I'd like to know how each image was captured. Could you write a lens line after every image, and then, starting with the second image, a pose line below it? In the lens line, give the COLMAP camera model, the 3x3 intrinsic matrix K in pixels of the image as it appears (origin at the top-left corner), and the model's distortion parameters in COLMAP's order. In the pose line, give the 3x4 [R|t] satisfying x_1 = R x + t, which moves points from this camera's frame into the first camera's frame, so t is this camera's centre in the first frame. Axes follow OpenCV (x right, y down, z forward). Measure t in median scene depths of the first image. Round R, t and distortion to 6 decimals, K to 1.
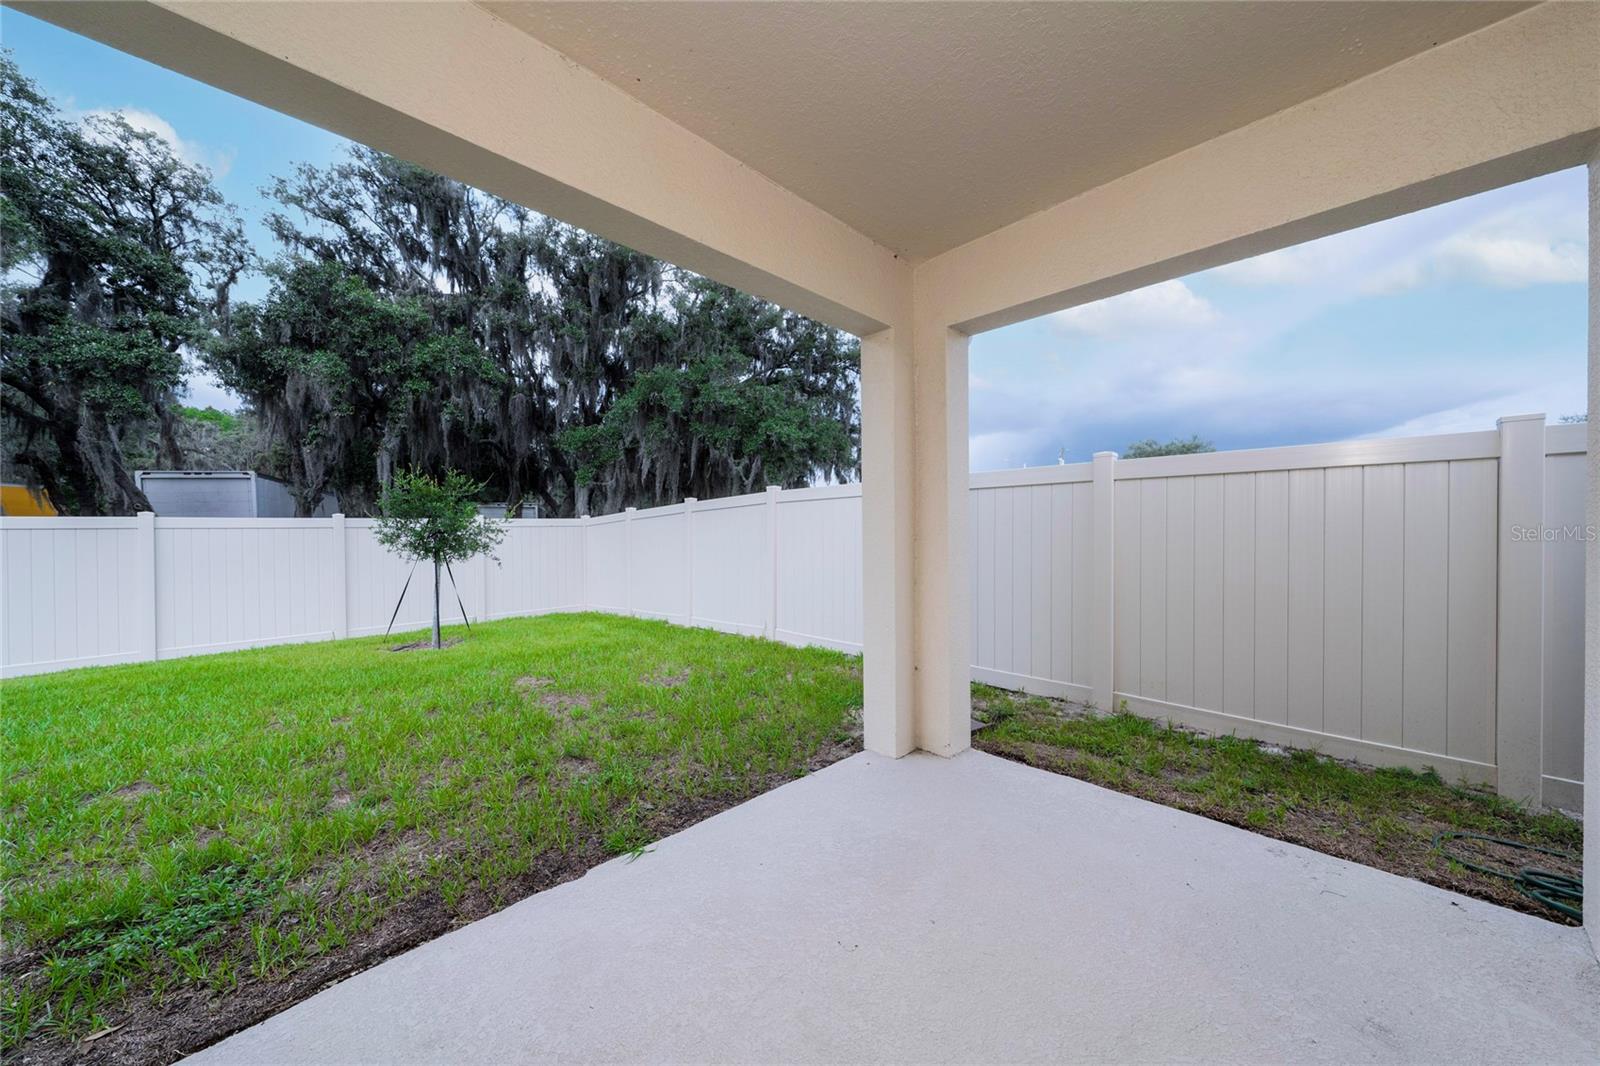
lens RADIAL K [[548.8, 0, 779.0], [0, 548.8, 535.8], [0, 0, 1]] dist [-0.001977, -0.000037]
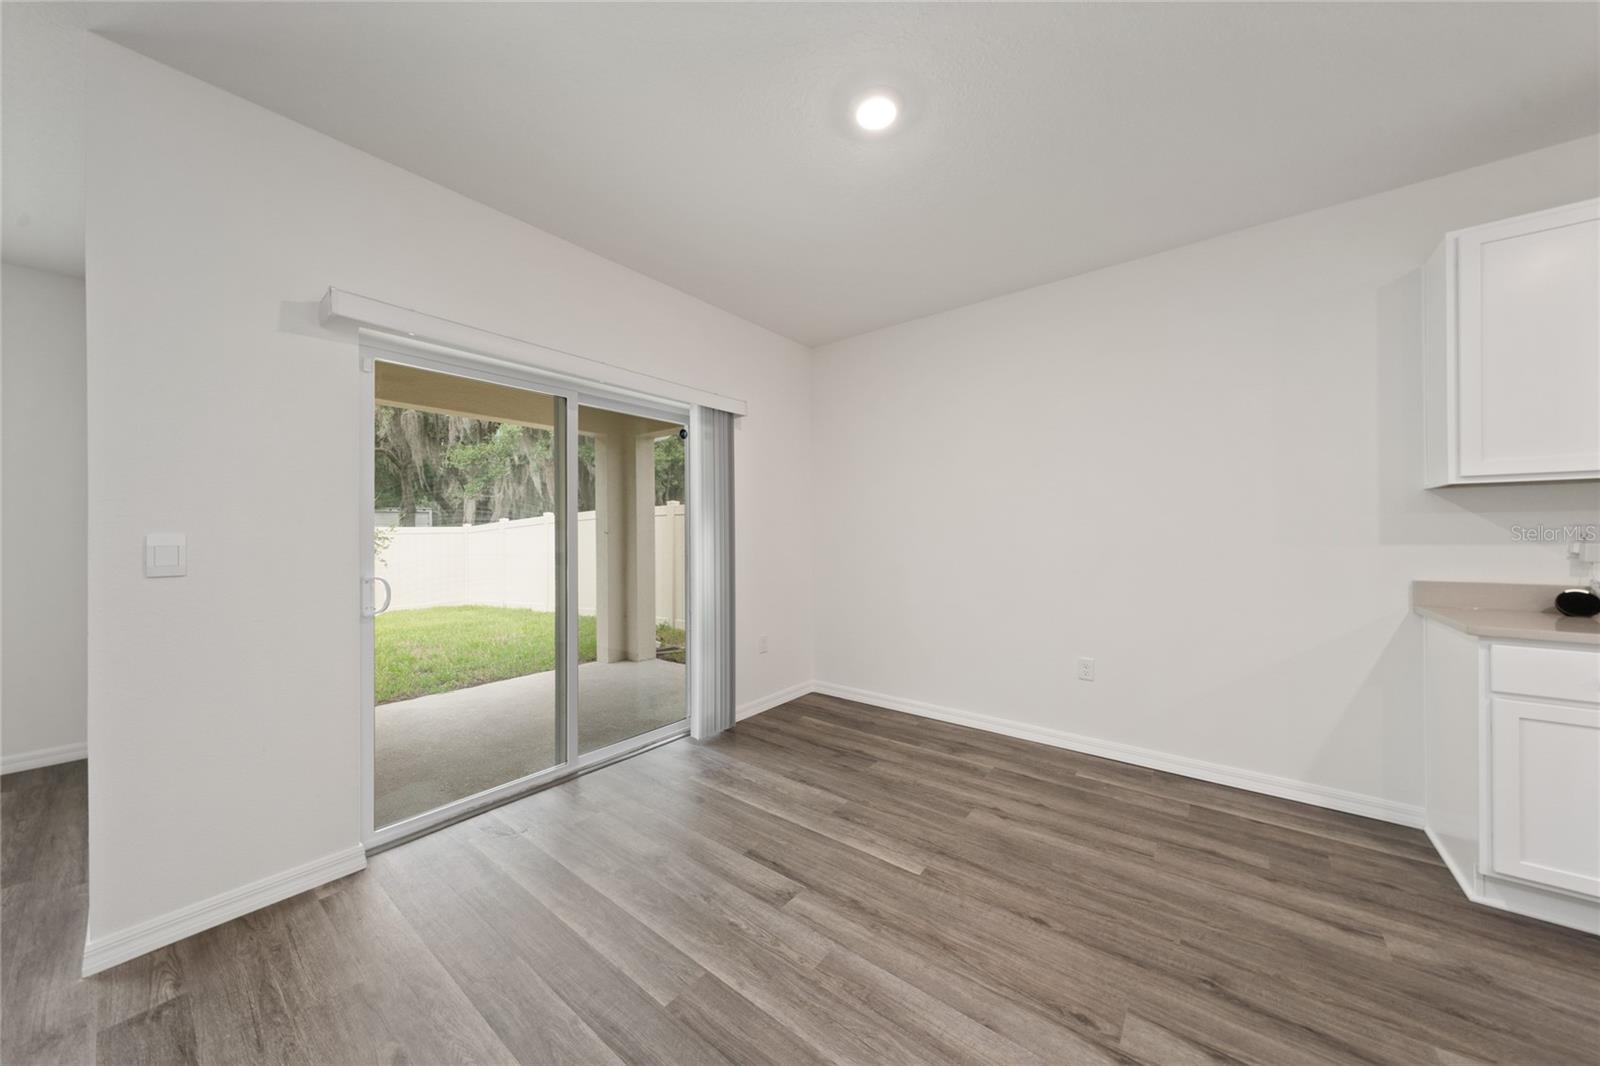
lens RADIAL K [[548.8, 0, 803.1], [0, 548.8, 533.0], [0, 0, 1]] dist [-0.001977, -0.000037]
pose [[0.985781, 0.006647, 0.167905, 0.139996], [-0.004501, 0.999903, -0.013159, -0.006055], [-0.167977, 0.012216, 0.985715, -0.251986]]
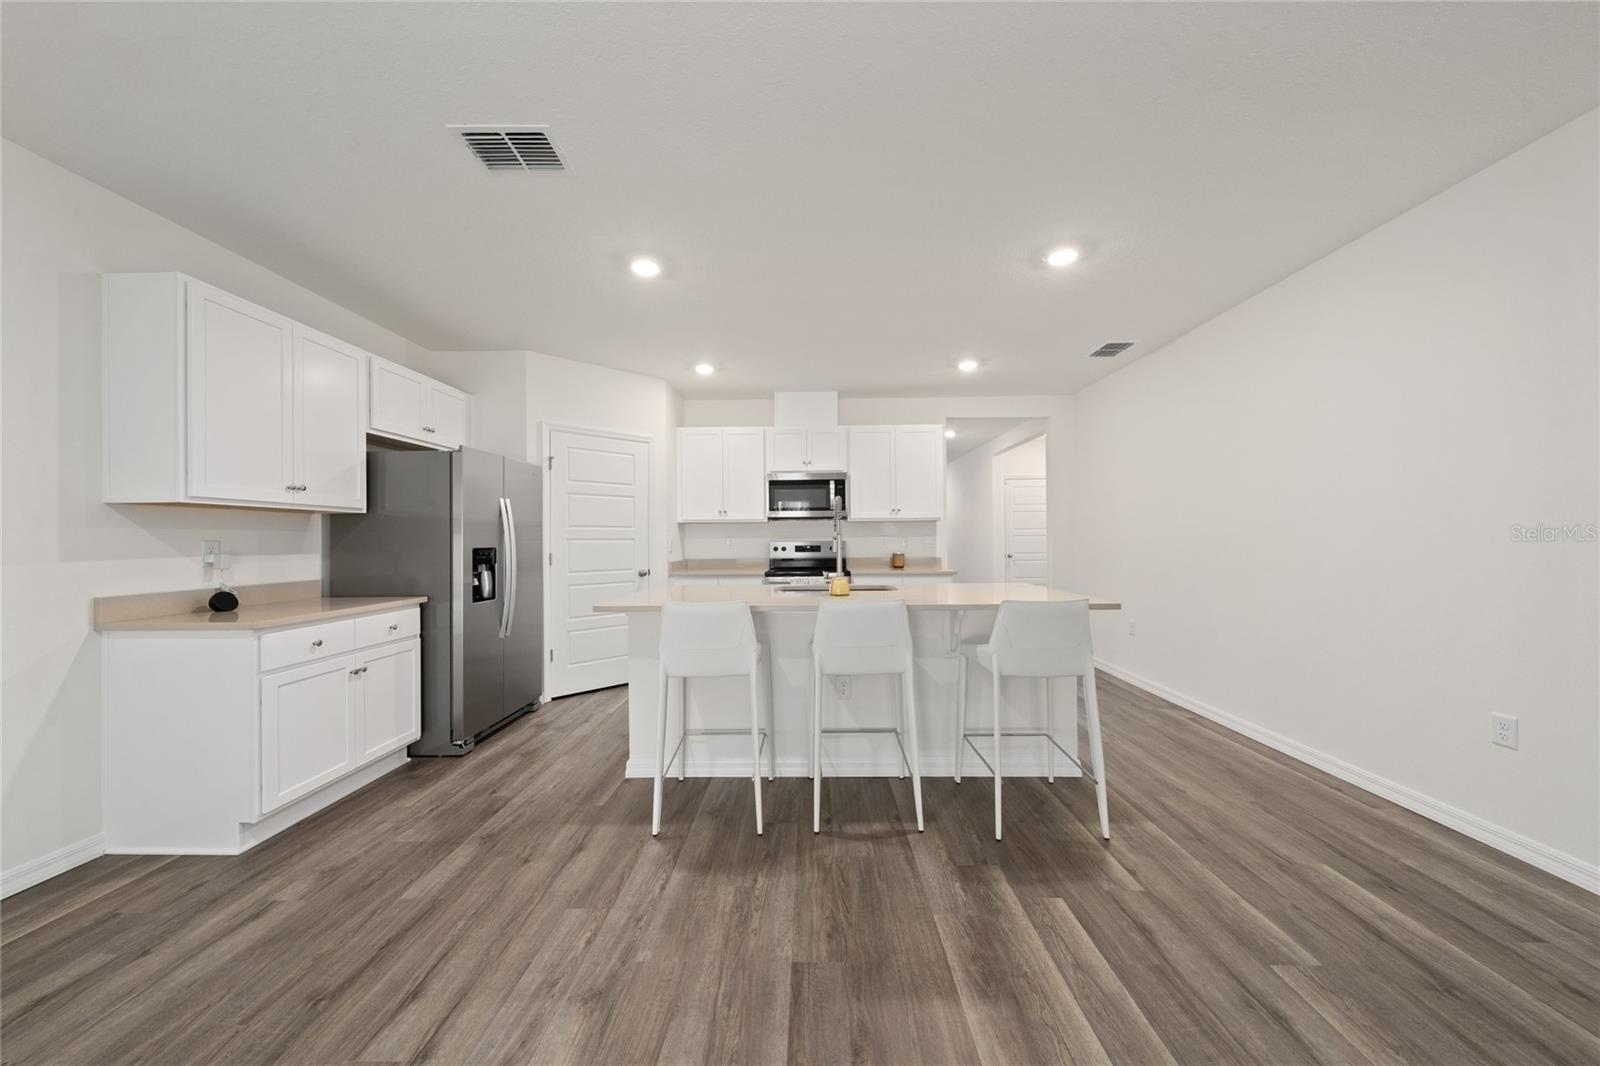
lens RADIAL K [[548.8, 0, 794.4], [0, 548.8, 542.1], [0, 0, 1]] dist [-0.001977, -0.000037]
pose [[-0.721702, 0.012423, 0.692092, 0.093065], [0.022197, 0.999740, 0.005202, -0.007235], [-0.691848, 0.019117, -0.721791, -0.140600]]
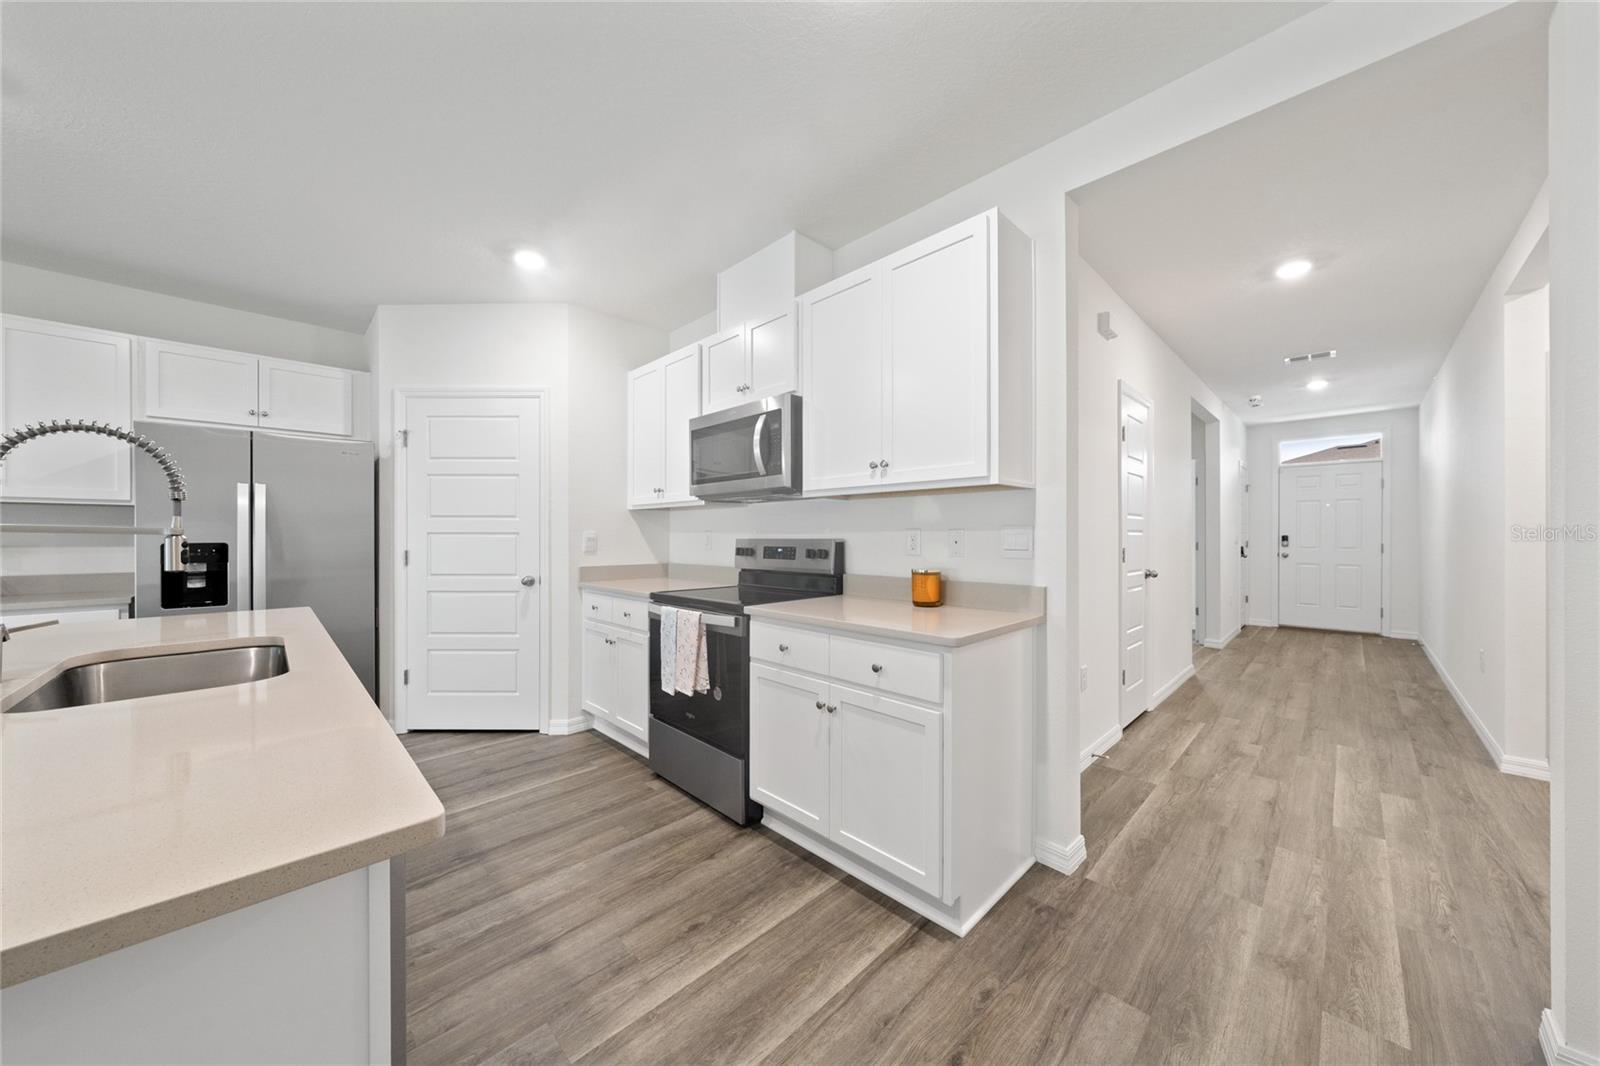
lens RADIAL K [[548.8, 0, 792.7], [0, 548.8, 534.3], [0, 0, 1]] dist [-0.001977, -0.000037]
pose [[-0.044245, 0.012043, 0.998948, 0.152367], [0.012666, 0.999854, -0.011493, -0.004589], [-0.998940, 0.012144, -0.044391, -0.449108]]
